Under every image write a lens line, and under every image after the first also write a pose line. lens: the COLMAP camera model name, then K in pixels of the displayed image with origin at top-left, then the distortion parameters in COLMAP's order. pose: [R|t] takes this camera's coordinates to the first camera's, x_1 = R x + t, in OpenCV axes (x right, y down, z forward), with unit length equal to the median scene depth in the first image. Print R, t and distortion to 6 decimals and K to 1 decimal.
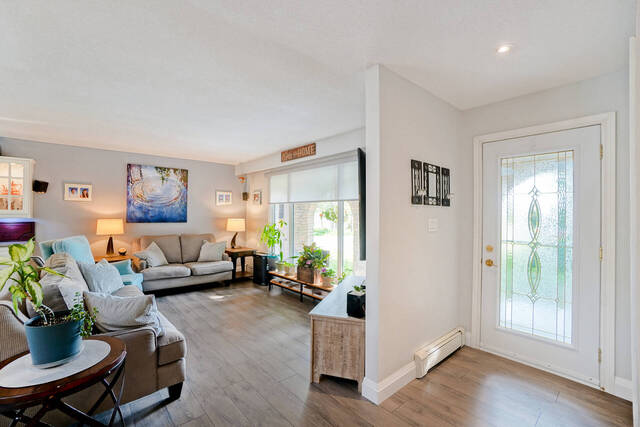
lens RADIAL K [[285.8, 0, 311.9], [0, 285.8, 211.4], [0, 0, 1]] dist [-0.042981, 0.009737]
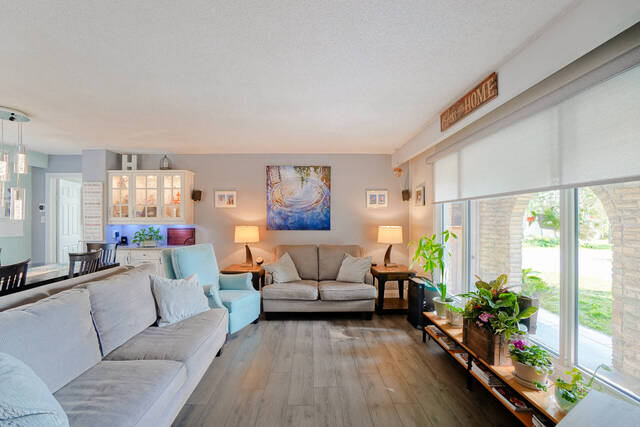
lens RADIAL K [[285.8, 0, 315.4], [0, 285.8, 217.5], [0, 0, 1]] dist [-0.042981, 0.009737]
pose [[0.773365, -0.010901, -0.633868, 0.065834], [0.012691, 0.999918, -0.001713, 0.003317], [0.633835, -0.006720, 0.773439, 0.403663]]
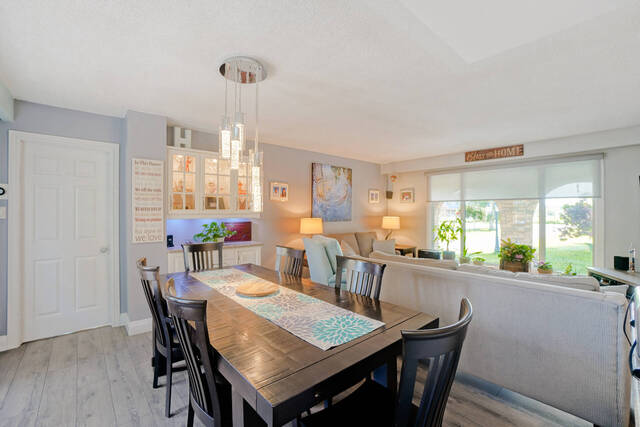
lens RADIAL K [[285.8, 0, 320.1], [0, 285.8, 213.9], [0, 0, 1]] dist [-0.042981, 0.009737]
pose [[0.999653, -0.008367, 0.024969, -0.709275], [0.007945, 0.999825, 0.016947, -0.004914], [-0.025106, -0.016743, 0.999545, -0.021966]]
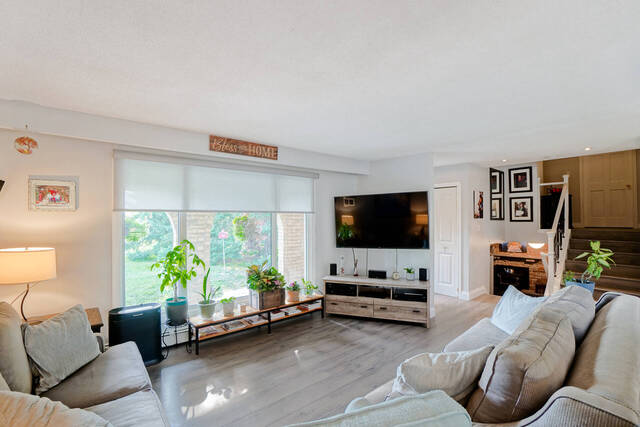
lens RADIAL K [[285.8, 0, 315.2], [0, 285.8, 214.3], [0, 0, 1]] dist [-0.042981, 0.009737]
pose [[0.005503, 0.010252, 0.999932, -0.808140], [-0.001841, 0.999946, -0.010242, -0.019226], [-0.999983, -0.001784, 0.005521, 0.804729]]
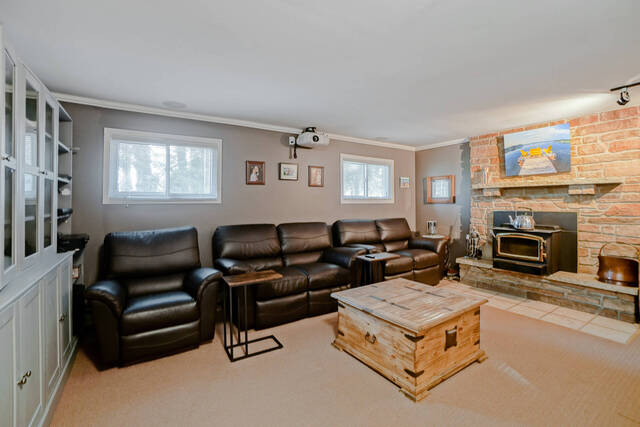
lens RADIAL K [[285.8, 0, 314.2], [0, 285.8, 200.0], [0, 0, 1]] dist [-0.042981, 0.009737]
pose [[0.122427, 0.013517, 0.992385, 0.445705], [0.003243, 0.999896, -0.014020, 0.328358], [-0.992472, 0.004934, 0.122371, -0.154716]]
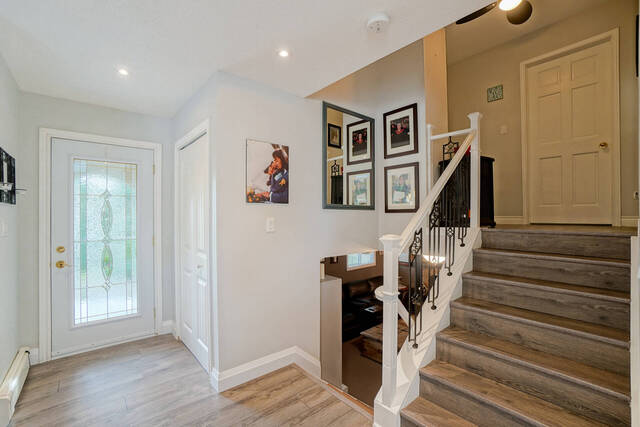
lens RADIAL K [[285.8, 0, 317.8], [0, 285.8, 216.5], [0, 0, 1]] dist [-0.042981, 0.009737]
pose [[-0.021081, -0.005874, 0.999761, -0.195534], [-0.003075, 0.999978, 0.005811, 0.006206], [-0.999773, -0.002952, -0.021099, 0.082000]]
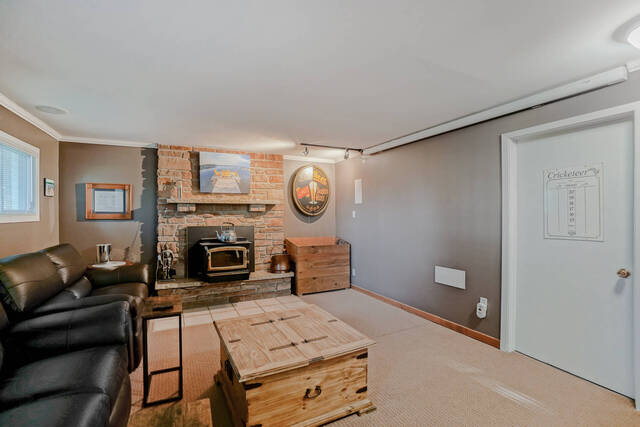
lens RADIAL K [[285.8, 0, 322.1], [0, 285.8, 216.0], [0, 0, 1]] dist [-0.042981, 0.009737]
pose [[-0.973193, 0.003958, 0.229955, 0.802683], [0.006672, 0.999917, 0.011027, 0.311567], [-0.229892, 0.012266, -0.973139, 0.151445]]
